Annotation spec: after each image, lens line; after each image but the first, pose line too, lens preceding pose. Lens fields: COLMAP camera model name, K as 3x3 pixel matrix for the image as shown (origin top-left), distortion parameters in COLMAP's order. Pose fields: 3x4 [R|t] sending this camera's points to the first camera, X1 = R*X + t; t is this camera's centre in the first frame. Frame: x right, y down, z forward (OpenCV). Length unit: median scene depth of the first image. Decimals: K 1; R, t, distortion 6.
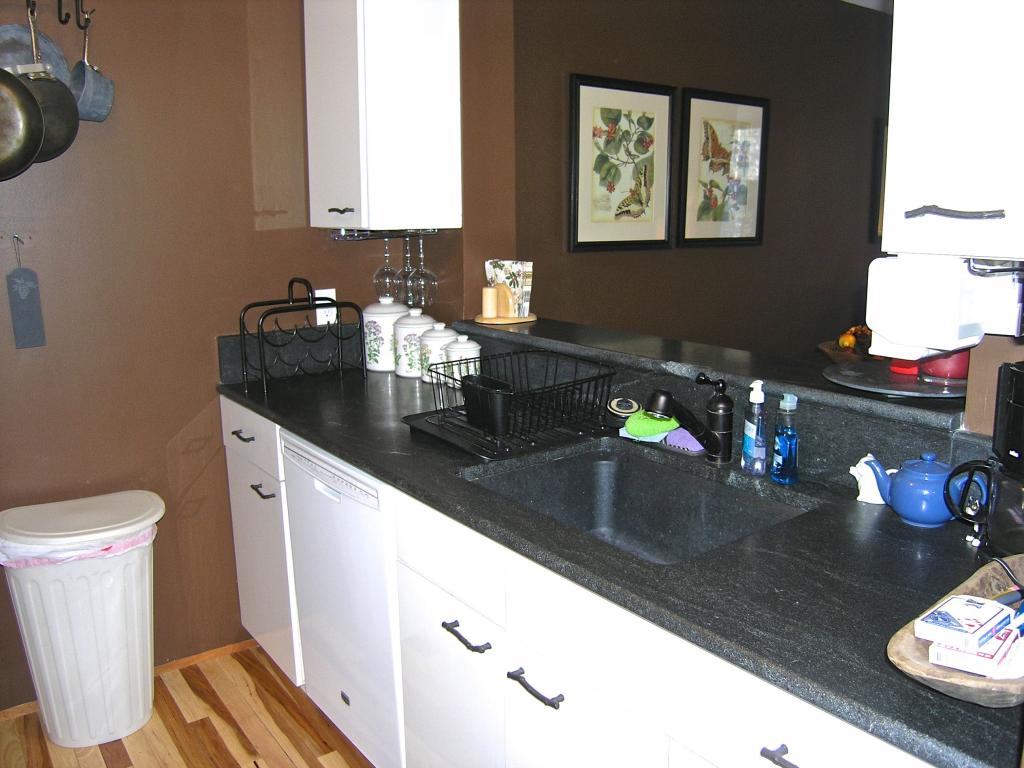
lens RADIAL K [[833.4, 0, 514.8], [0, 833.4, 367.7], [0, 0, 1]] dist [-0.109130, 0.054994]
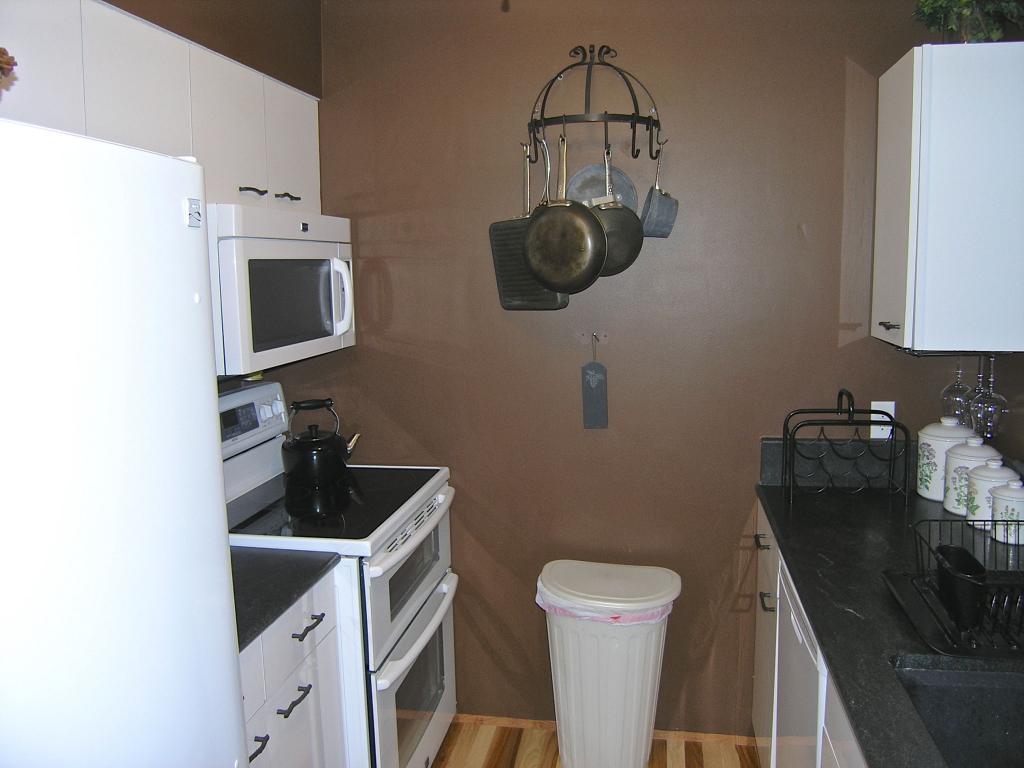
lens RADIAL K [[833.4, 0, 514.8], [0, 833.4, 367.7], [0, 0, 1]] dist [-0.109130, 0.054994]
pose [[0.682321, 0.087320, -0.725819, 0.155848], [-0.128524, 0.991705, -0.001515, -0.078148], [0.719666, 0.094318, 0.687884, 0.060046]]
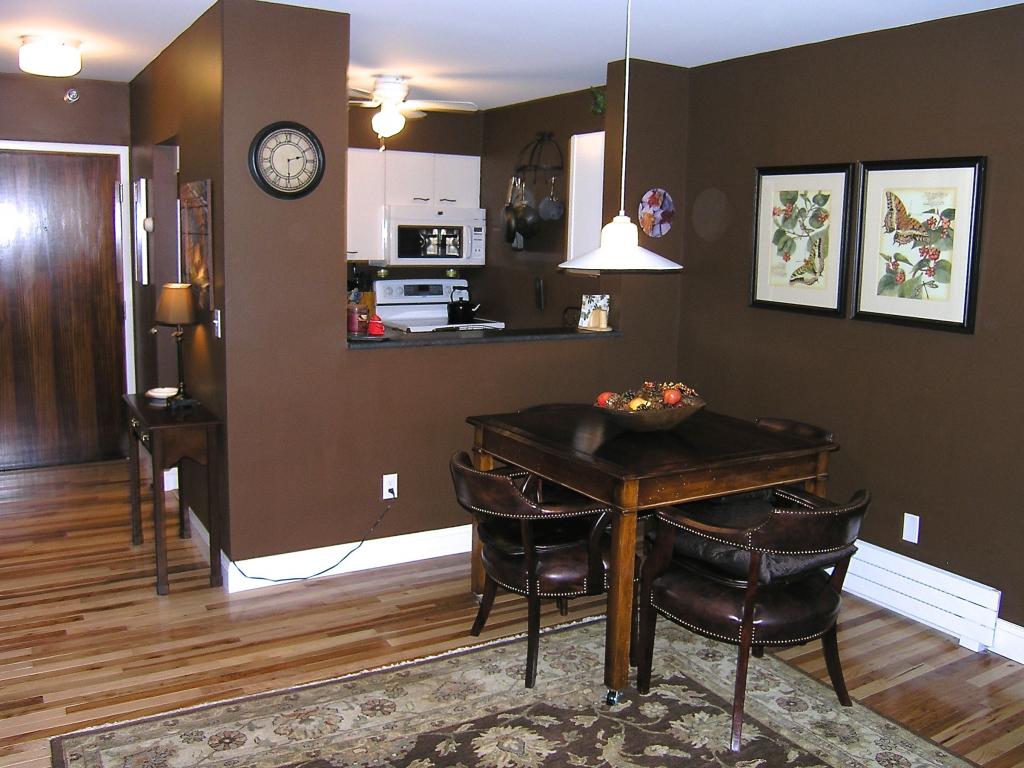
lens RADIAL K [[901.7, 0, 516.0], [0, 901.7, 371.8], [0, 0, 1]] dist [-0.111273, 0.059722]
pose [[-0.095785, 0.157597, -0.982847, 1.786114], [-0.210290, 0.961898, 0.174732, -0.253202], [0.972936, 0.223419, -0.058994, 0.926739]]
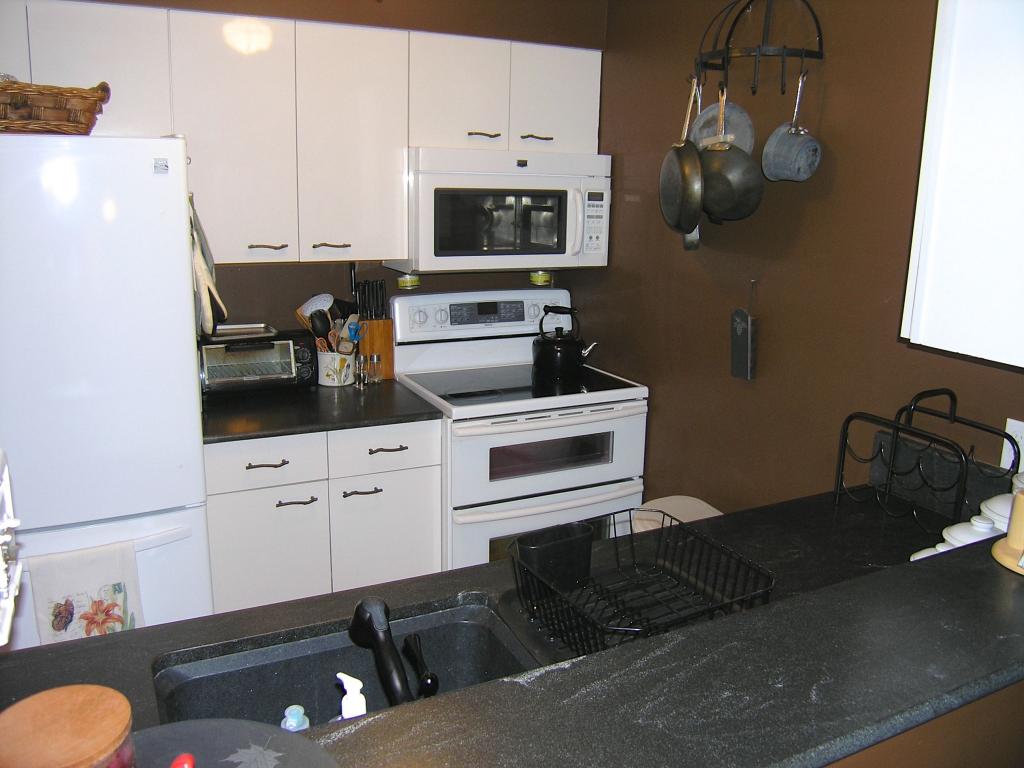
lens RADIAL K [[833.4, 0, 514.8], [0, 833.4, 367.7], [0, 0, 1]] dist [-0.109130, 0.054994]
pose [[-0.171220, 0.216840, -0.961074, 0.466154], [-0.207555, 0.945649, 0.250337, -0.215254], [0.963122, 0.242338, -0.116908, 0.672724]]
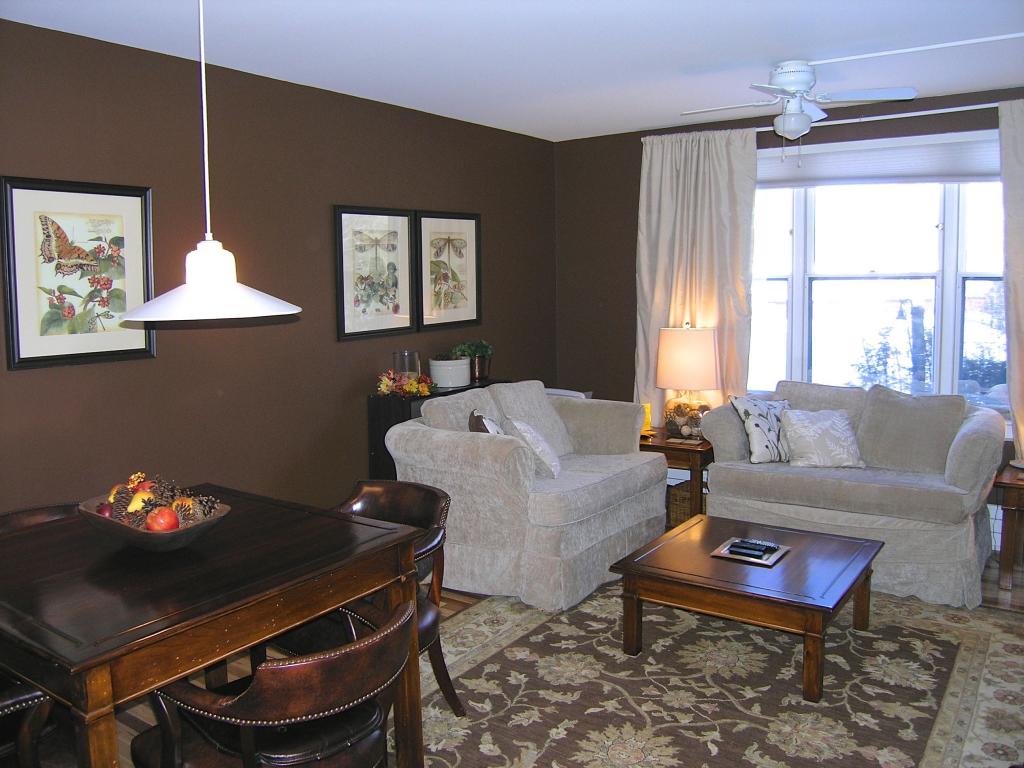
lens RADIAL K [[833.4, 0, 514.8], [0, 833.4, 367.7], [0, 0, 1]] dist [-0.109130, 0.054994]
pose [[0.945699, -0.038735, 0.322728, 0.561366], [0.065189, 0.995303, -0.071565, -0.079418], [-0.318440, 0.088718, 0.943782, 0.129323]]
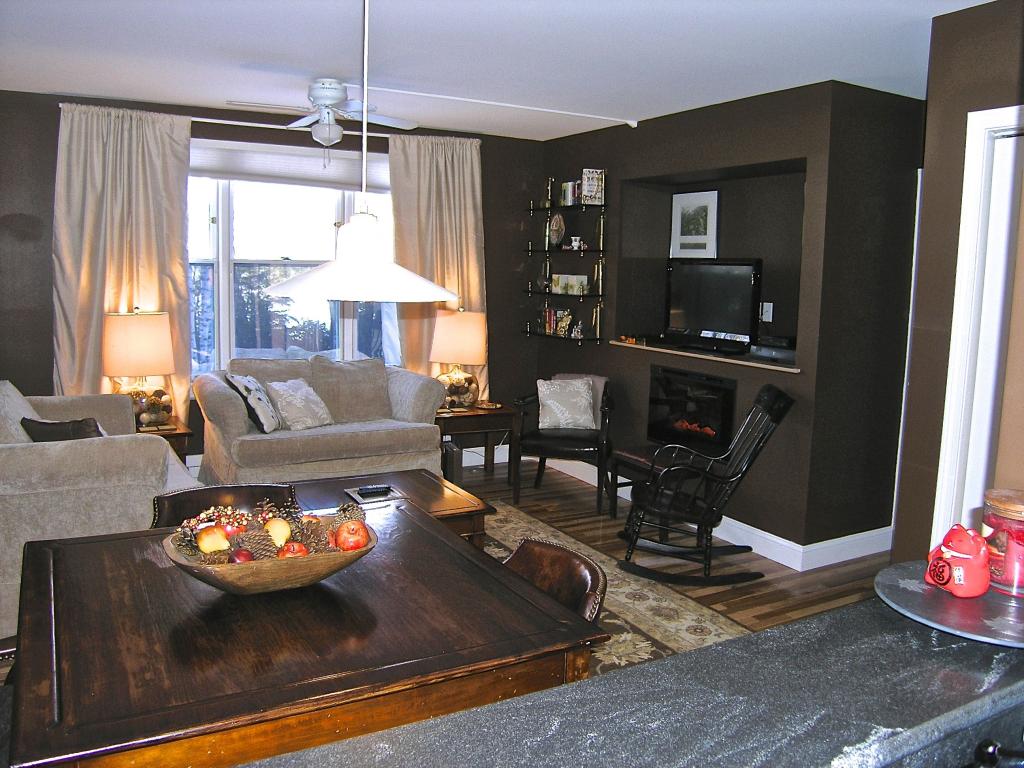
lens RADIAL K [[833.4, 0, 514.8], [0, 833.4, 367.7], [0, 0, 1]] dist [-0.109130, 0.054994]
pose [[0.121810, -0.106303, 0.986845, -0.150121], [0.156156, 0.983919, 0.086713, -0.187970], [-0.980193, 0.143539, 0.136451, 0.744036]]
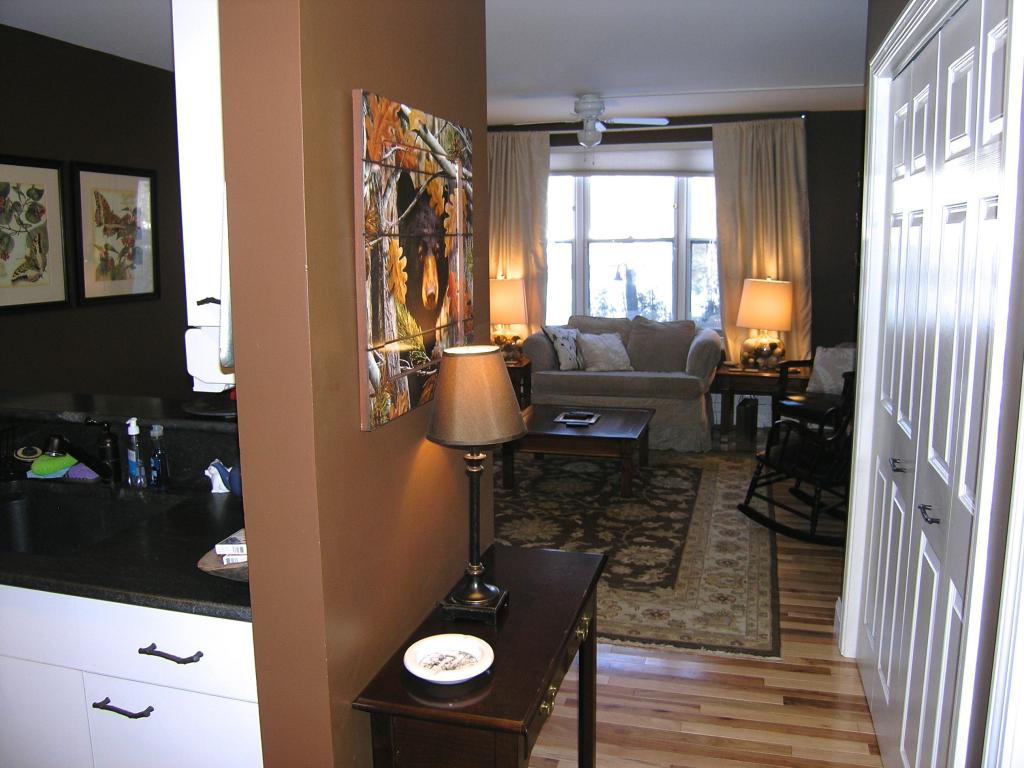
lens RADIAL K [[833.4, 0, 514.8], [0, 833.4, 367.7], [0, 0, 1]] dist [-0.109130, 0.054994]
pose [[0.789528, -0.089409, 0.607166, -0.007576], [0.114937, 0.993368, -0.003179, 0.005870], [-0.602855, 0.072296, 0.794568, -0.258326]]
